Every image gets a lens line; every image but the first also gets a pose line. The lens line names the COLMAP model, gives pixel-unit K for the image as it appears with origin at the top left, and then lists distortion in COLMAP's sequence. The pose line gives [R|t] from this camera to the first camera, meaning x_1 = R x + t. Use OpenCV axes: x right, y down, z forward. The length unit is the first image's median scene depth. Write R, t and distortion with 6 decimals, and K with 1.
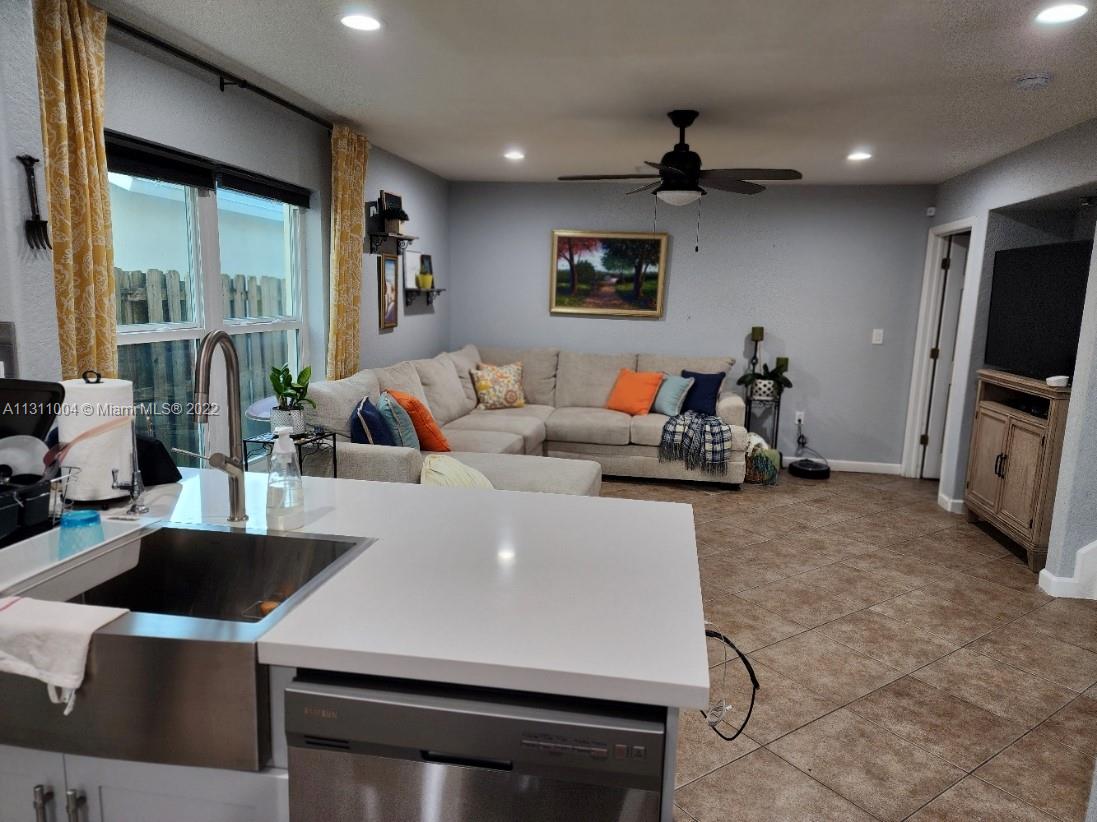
lens RADIAL K [[740.8, 0, 555.0], [0, 740.8, 415.0], [0, 0, 1]] dist [0.040619, -0.005618]
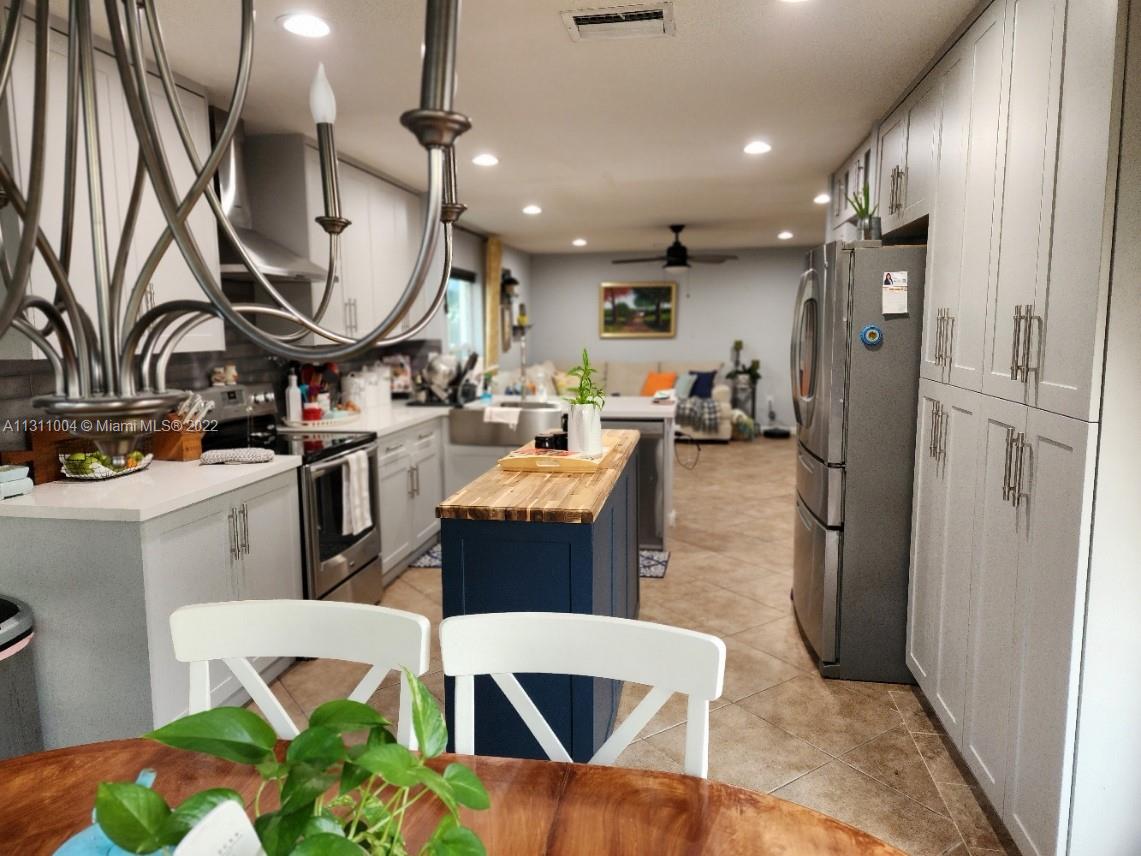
lens RADIAL K [[770.6, 0, 565.3], [0, 770.6, 423.4], [0, 0, 1]] dist [0.040619, -0.005618]
pose [[0.999018, -0.039123, -0.020792, -0.056859], [0.038313, 0.998541, -0.038058, 0.102160], [0.022250, 0.037224, 0.999059, -0.608838]]
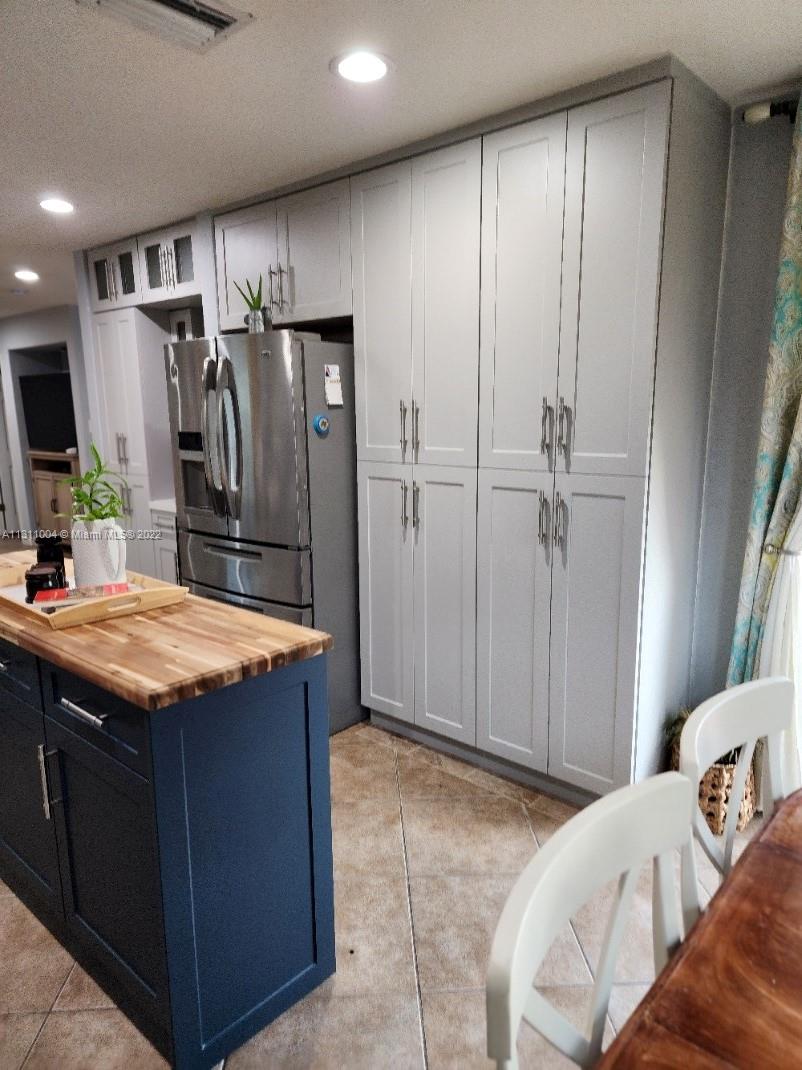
lens RADIAL K [[722.6, 0, 399.3], [0, 722.6, 555.3], [0, 0, 1]] dist [0.040619, -0.005618]
pose [[0.545492, -0.205156, 0.812619, -0.262983], [0.164577, 0.976921, 0.136159, 0.064267], [-0.821798, 0.059465, 0.566667, -0.435833]]
